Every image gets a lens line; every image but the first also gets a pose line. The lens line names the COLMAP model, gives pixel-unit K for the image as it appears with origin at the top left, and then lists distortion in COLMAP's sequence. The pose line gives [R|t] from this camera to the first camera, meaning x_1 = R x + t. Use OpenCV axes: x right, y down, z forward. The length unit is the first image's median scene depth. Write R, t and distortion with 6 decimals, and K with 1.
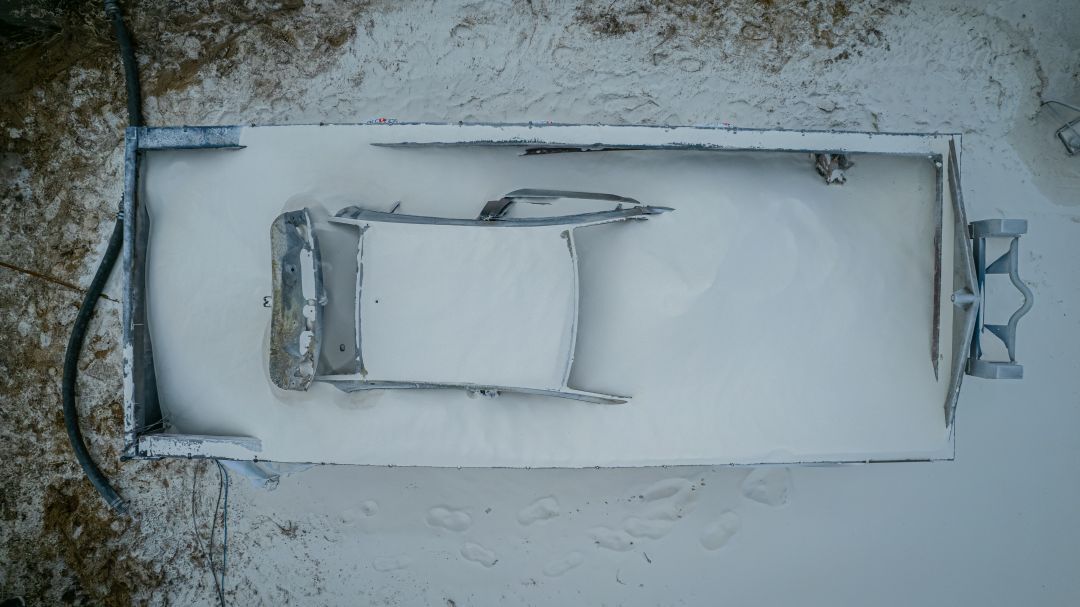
lens RADIAL K [[693.5, 0, 537.7], [0, 693.5, 307.9], [0, 0, 1]] dist [-0.085326, 0.075803]
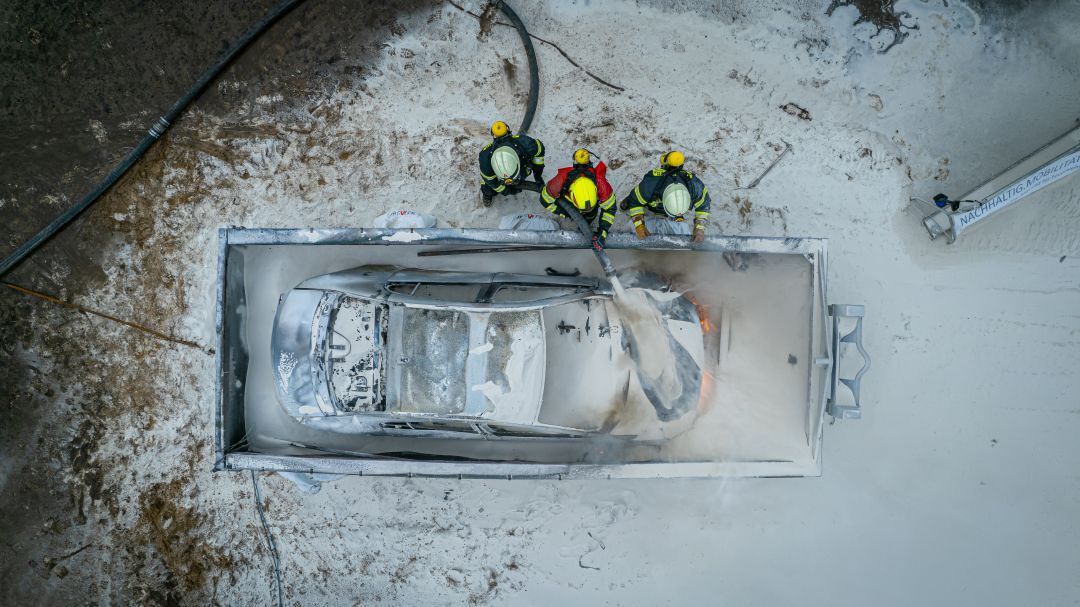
lens RADIAL K [[693.5, 0, 537.7], [0, 693.5, 307.9], [0, 0, 1]] dist [-0.085326, 0.075803]
pose [[0.999968, 0.007880, 0.001684, 0.029677], [-0.007872, 0.999955, -0.005203, -0.082966], [-0.001724, 0.005190, 0.999985, -0.306328]]
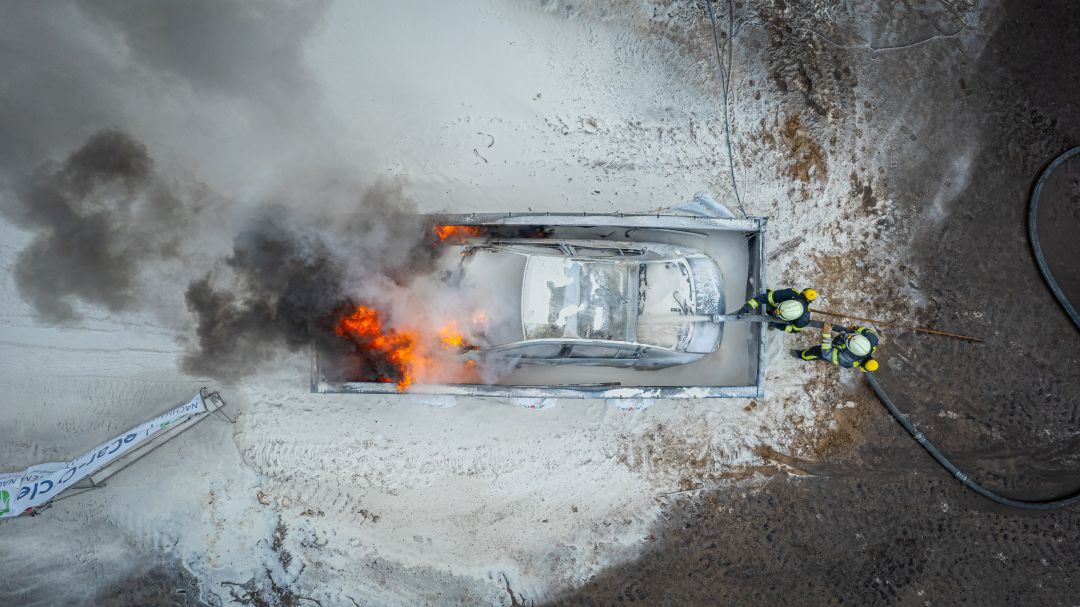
lens RADIAL K [[696.6, 0, 540.4], [0, 696.6, 308.0], [0, 0, 1]] dist [-0.091879, 0.079412]
pose [[-0.999847, -0.003255, -0.017196, 0.029443], [0.003316, -0.999988, -0.003510, -0.014077], [-0.017185, -0.003566, 0.999846, -0.696529]]
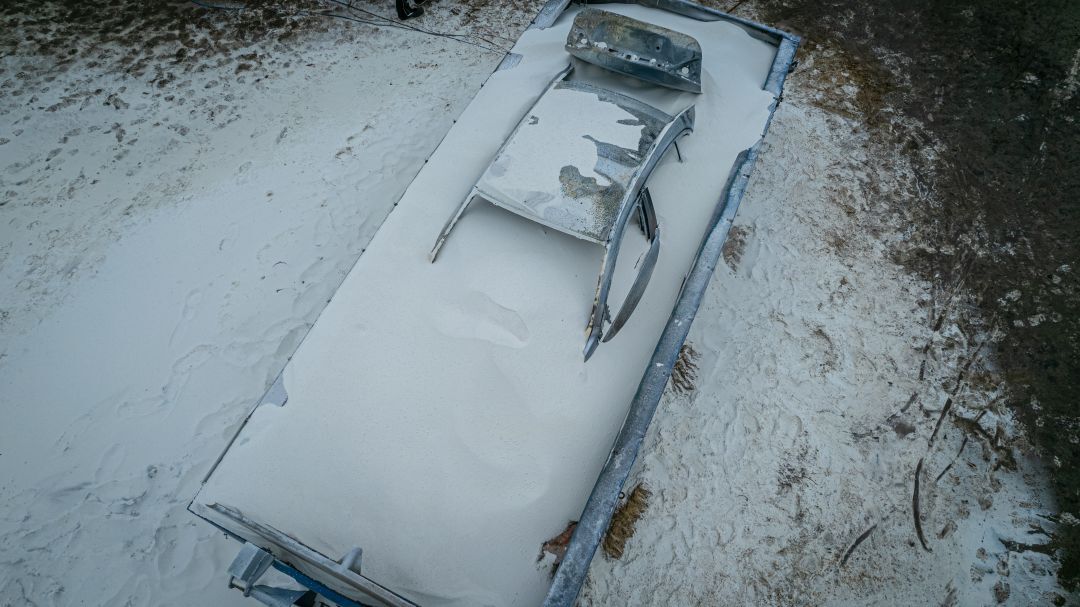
lens RADIAL K [[696.6, 0, 540.4], [0, 696.6, 308.0], [0, 0, 1]] dist [-0.091879, 0.079412]
pose [[-0.413132, 0.782825, -0.465304, 0.506178], [-0.910132, -0.372505, 0.181384, -0.191995], [-0.031336, 0.498423, 0.866367, 0.098328]]
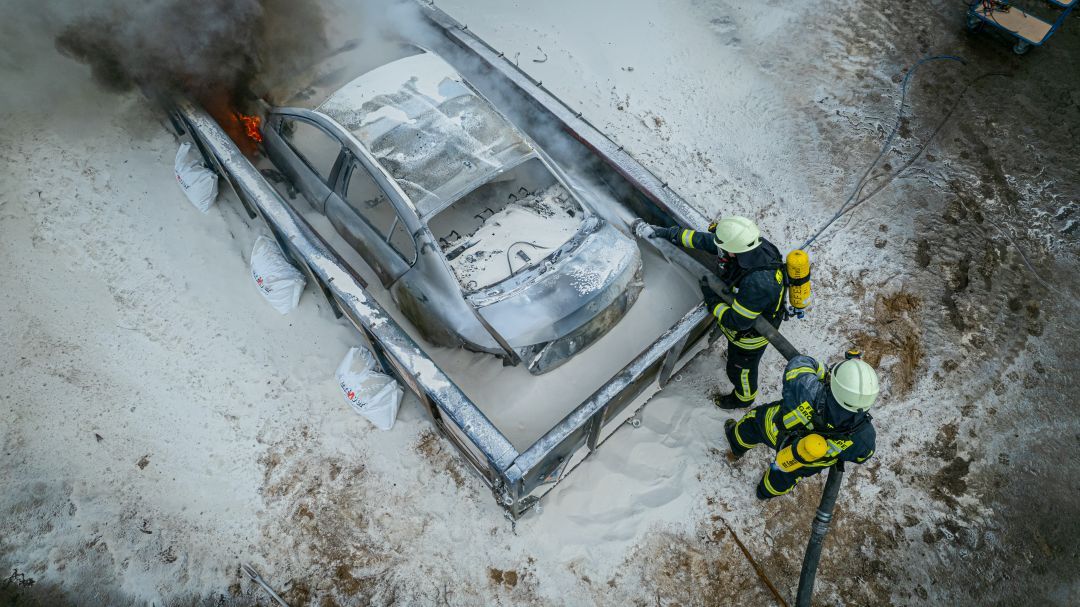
lens RADIAL K [[693.5, 0, 537.7], [0, 693.5, 307.9], [0, 0, 1]] dist [-0.085326, 0.075803]
pose [[-0.676769, -0.644266, 0.356237, -0.628258], [0.736095, -0.584175, 0.341913, -0.323424], [-0.012178, 0.493620, 0.869592, 0.127828]]
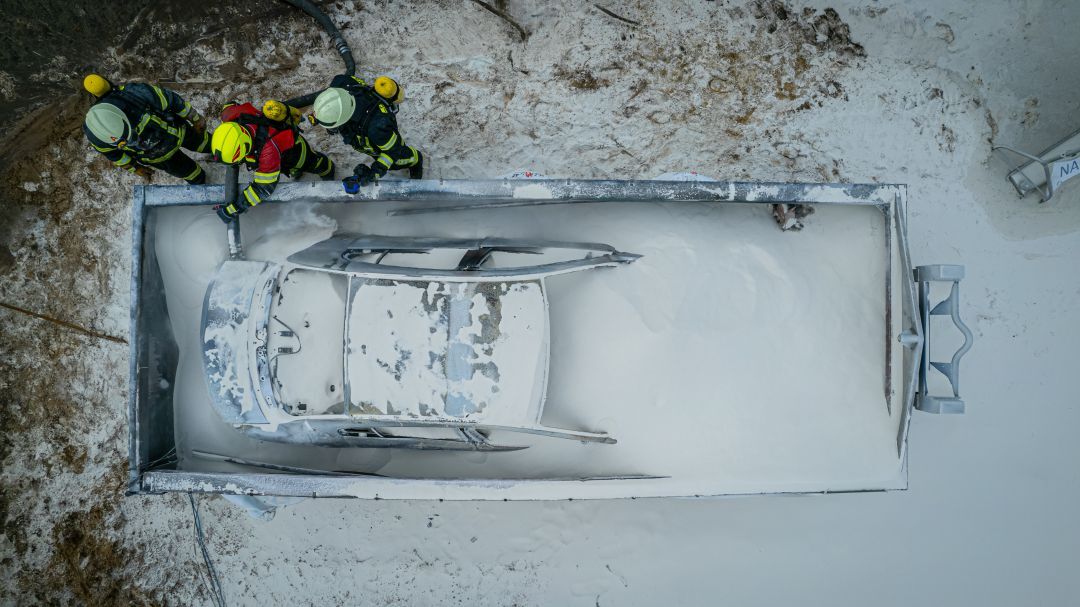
lens RADIAL K [[693.5, 0, 537.7], [0, 693.5, 307.9], [0, 0, 1]] dist [-0.085326, 0.075803]
pose [[0.999934, -0.008796, -0.007394, 0.036771], [0.008537, 0.999371, -0.034406, -0.022492], [0.007692, 0.034341, 0.999381, -0.060536]]
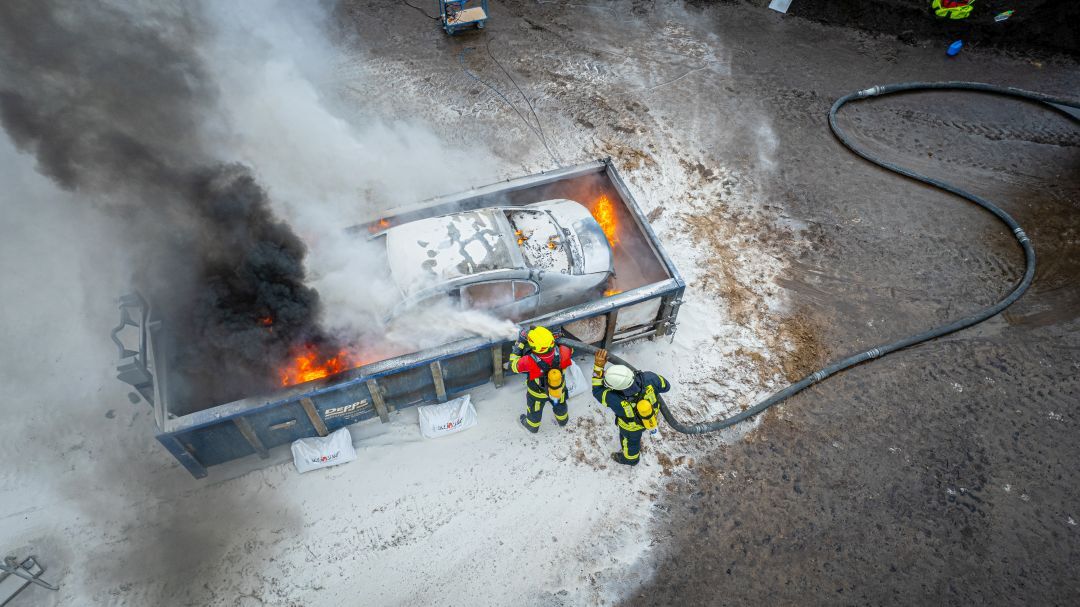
lens RADIAL K [[693.5, 0, 537.7], [0, 693.5, 307.9], [0, 0, 1]] dist [-0.085326, 0.075803]
pose [[-0.940370, 0.265504, -0.212631, 0.082041], [-0.339733, -0.764158, 0.548310, -0.879461], [-0.016906, 0.587852, 0.808792, -0.255609]]
